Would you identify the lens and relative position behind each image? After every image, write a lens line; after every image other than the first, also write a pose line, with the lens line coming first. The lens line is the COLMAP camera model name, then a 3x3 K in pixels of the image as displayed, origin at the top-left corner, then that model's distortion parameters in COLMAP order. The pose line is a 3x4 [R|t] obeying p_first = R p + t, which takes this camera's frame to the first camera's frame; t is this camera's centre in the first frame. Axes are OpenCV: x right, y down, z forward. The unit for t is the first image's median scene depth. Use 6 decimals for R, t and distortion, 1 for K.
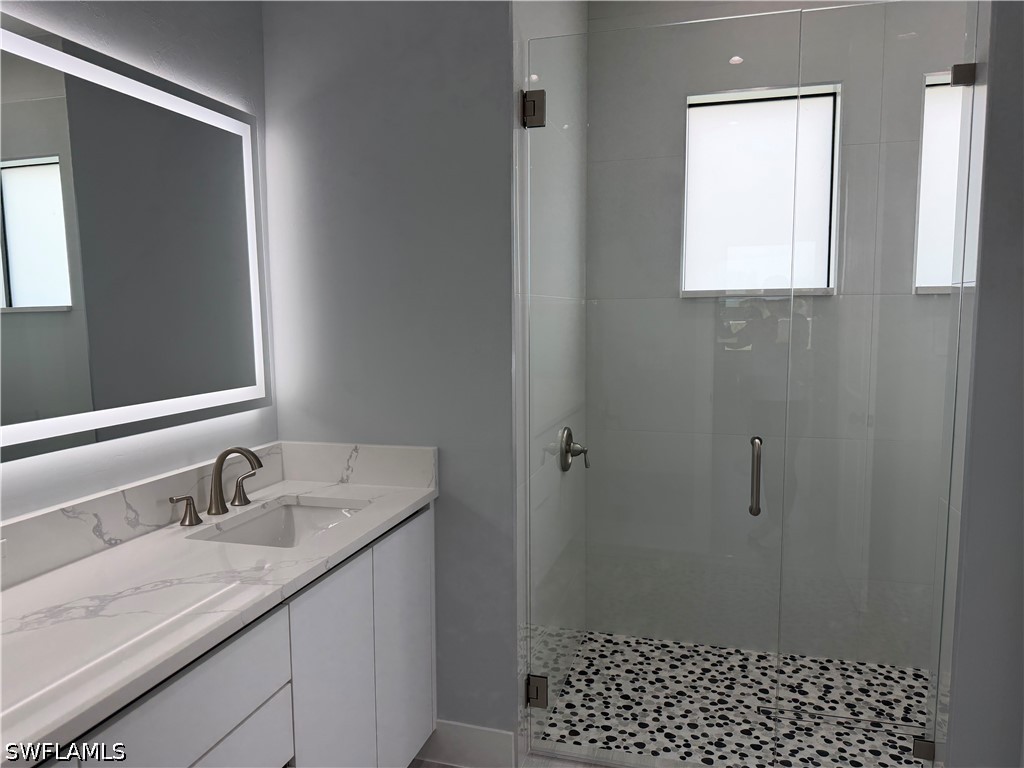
lens RADIAL K [[721.9, 0, 514.8], [0, 721.9, 382.7], [0, 0, 1]] dist [0.057156, -0.071912]
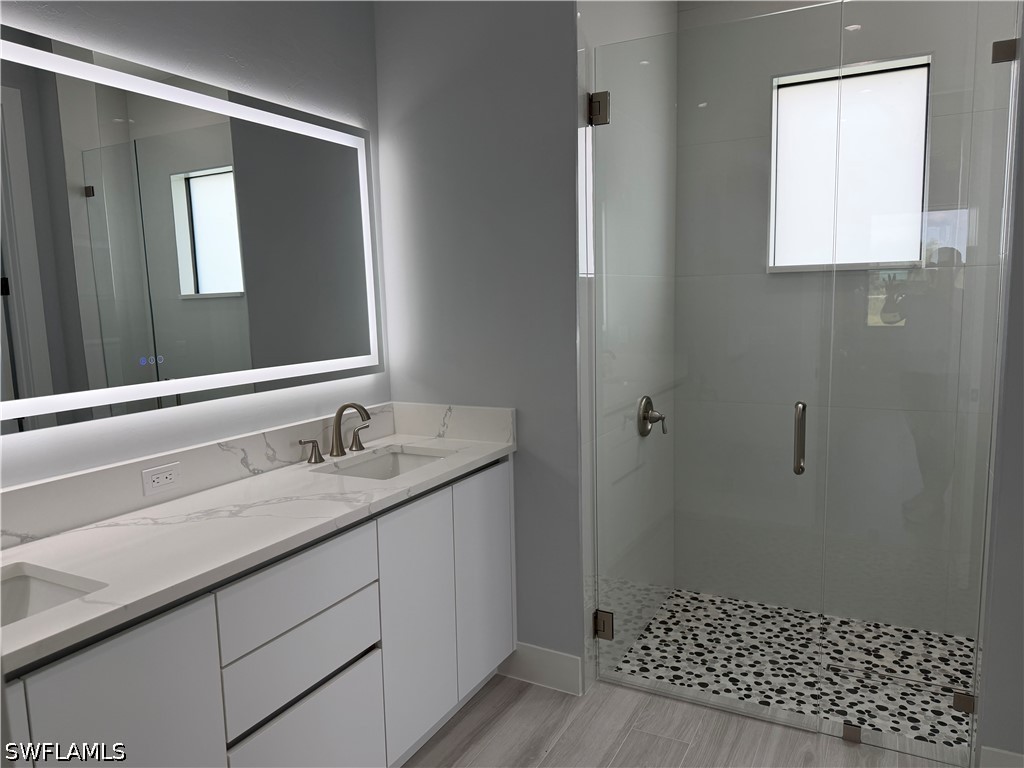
lens RADIAL K [[721.9, 0, 514.5], [0, 721.9, 381.4], [0, 0, 1]] dist [0.057156, -0.071912]
pose [[0.978106, 0.009102, -0.207909, 0.117595], [-0.004065, 0.999688, 0.024639, 0.015688], [0.208069, -0.023254, 0.977838, -0.118744]]
